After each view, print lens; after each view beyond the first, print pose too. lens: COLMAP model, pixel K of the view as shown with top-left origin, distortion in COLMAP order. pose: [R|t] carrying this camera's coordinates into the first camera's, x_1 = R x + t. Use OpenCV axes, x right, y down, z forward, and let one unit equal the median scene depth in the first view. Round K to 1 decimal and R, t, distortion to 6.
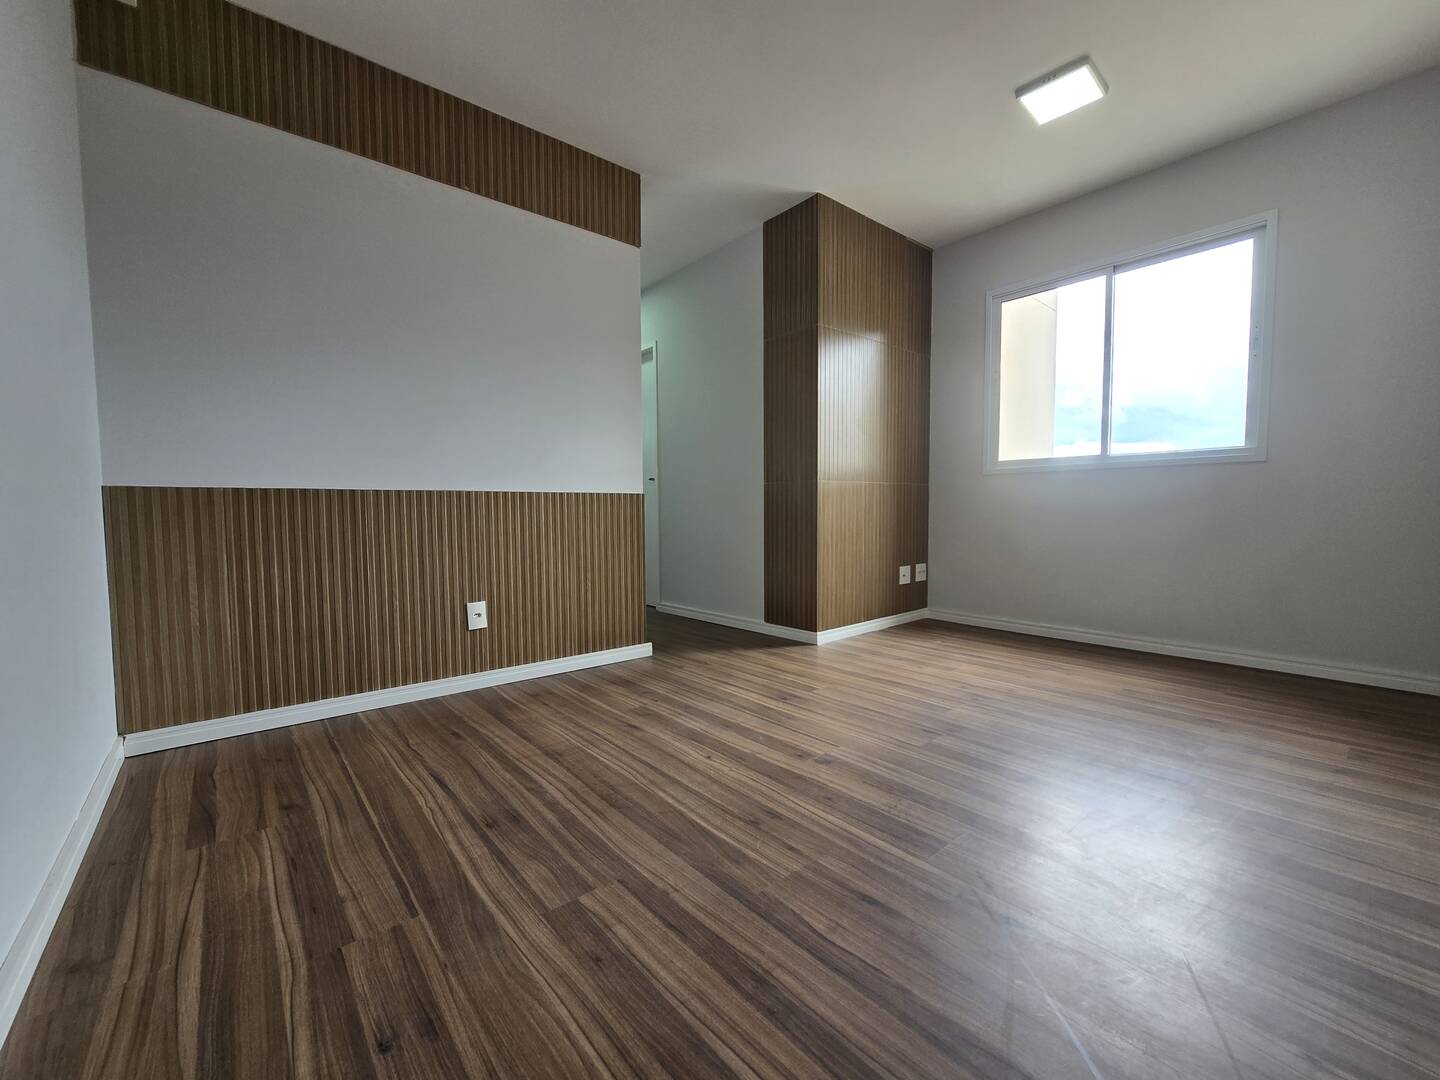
lens RADIAL K [[587.9, 0, 715.5], [0, 587.9, 543.8], [0, 0, 1]] dist [-0.001282, -0.000497]
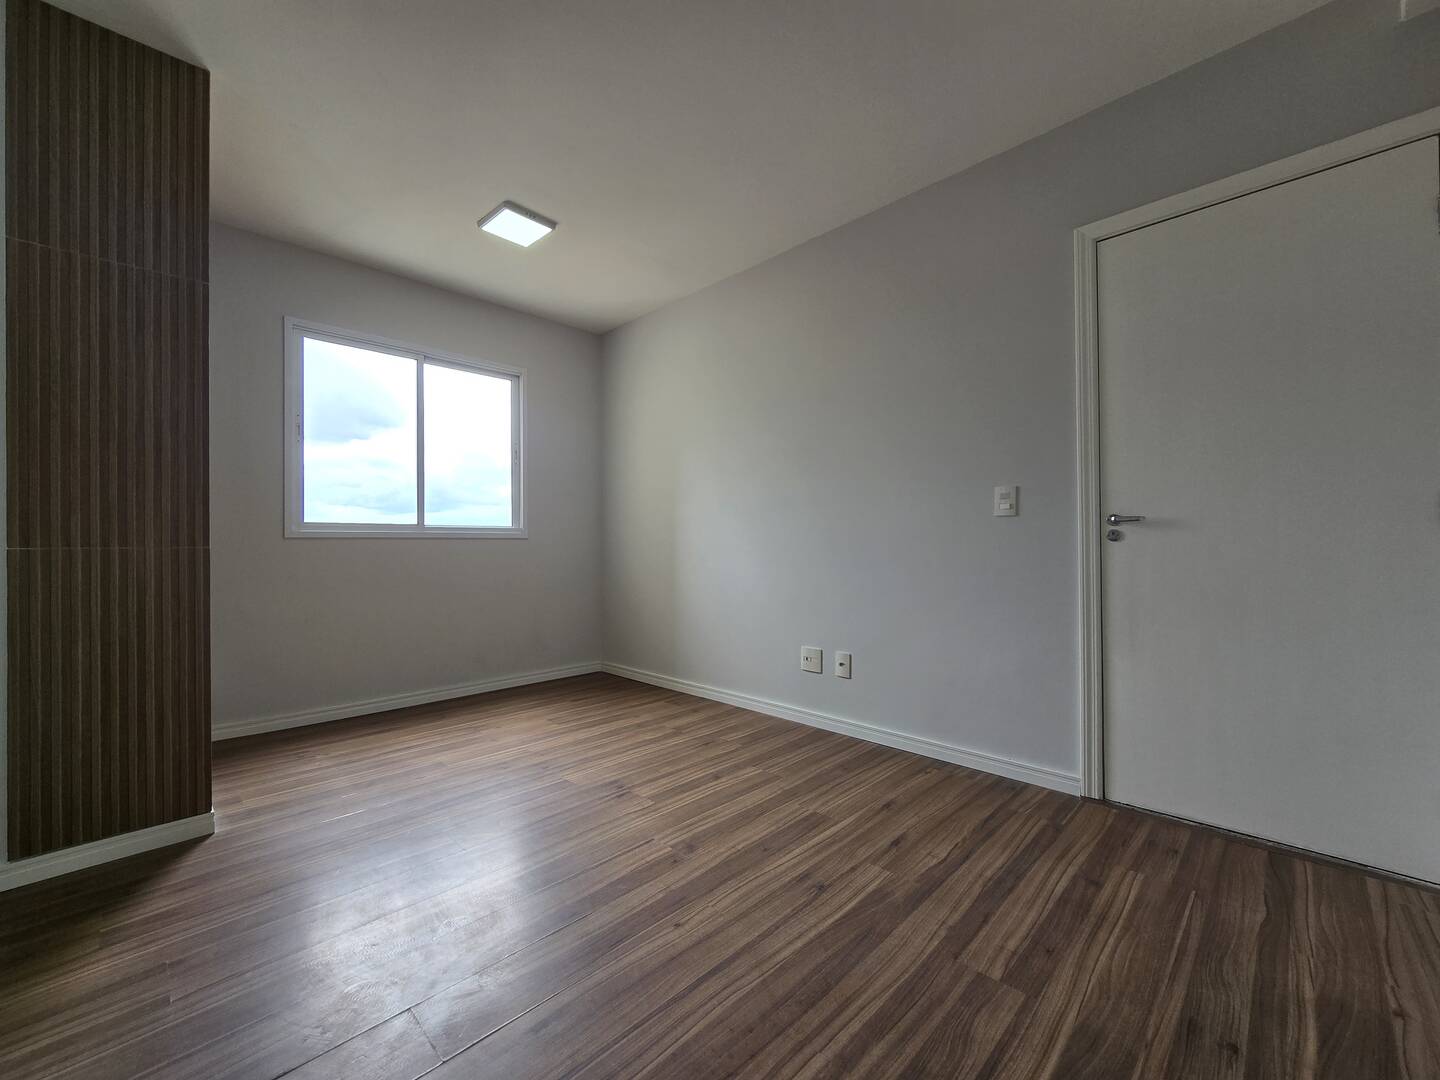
lens RADIAL K [[587.9, 0, 715.5], [0, 587.9, 543.8], [0, 0, 1]] dist [-0.001282, -0.000497]
pose [[-0.085541, 0.009697, 0.996287, -0.664886], [0.067332, 0.997723, -0.003929, -0.112361], [-0.994057, 0.066746, -0.085999, 0.820356]]
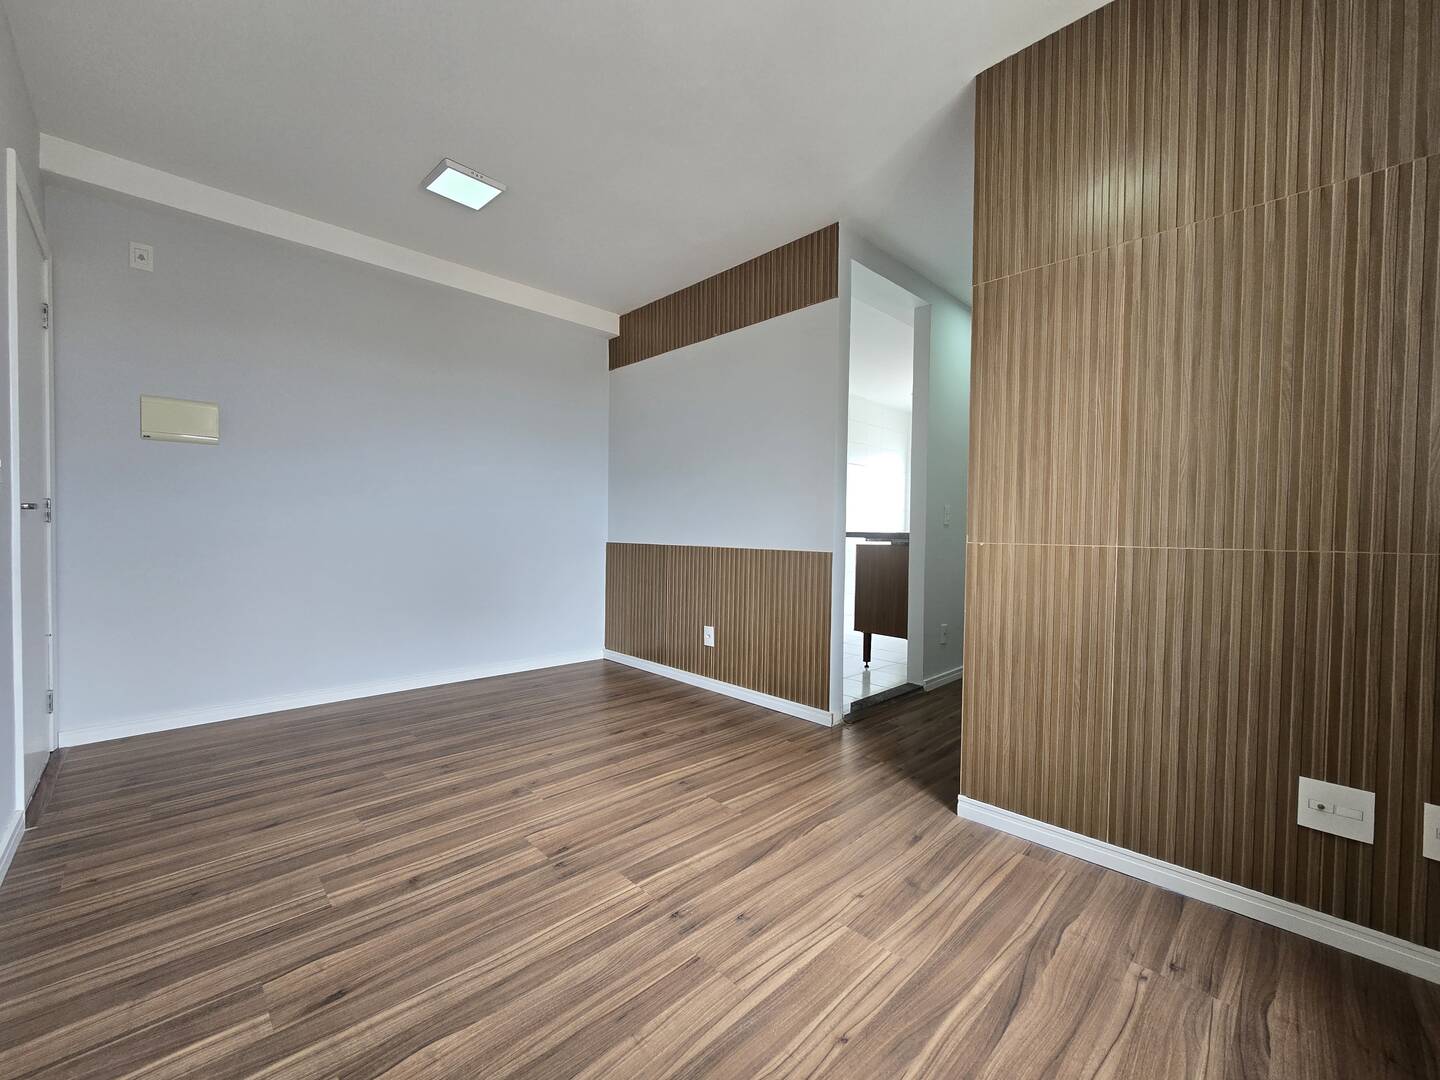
lens RADIAL K [[587.9, 0, 715.5], [0, 587.9, 543.8], [0, 0, 1]] dist [-0.001282, -0.000497]
pose [[0.070967, 0.030972, -0.996998, 1.124663], [-0.074222, 0.996911, 0.025687, -0.152730], [0.994713, 0.072176, 0.073047, 1.039298]]
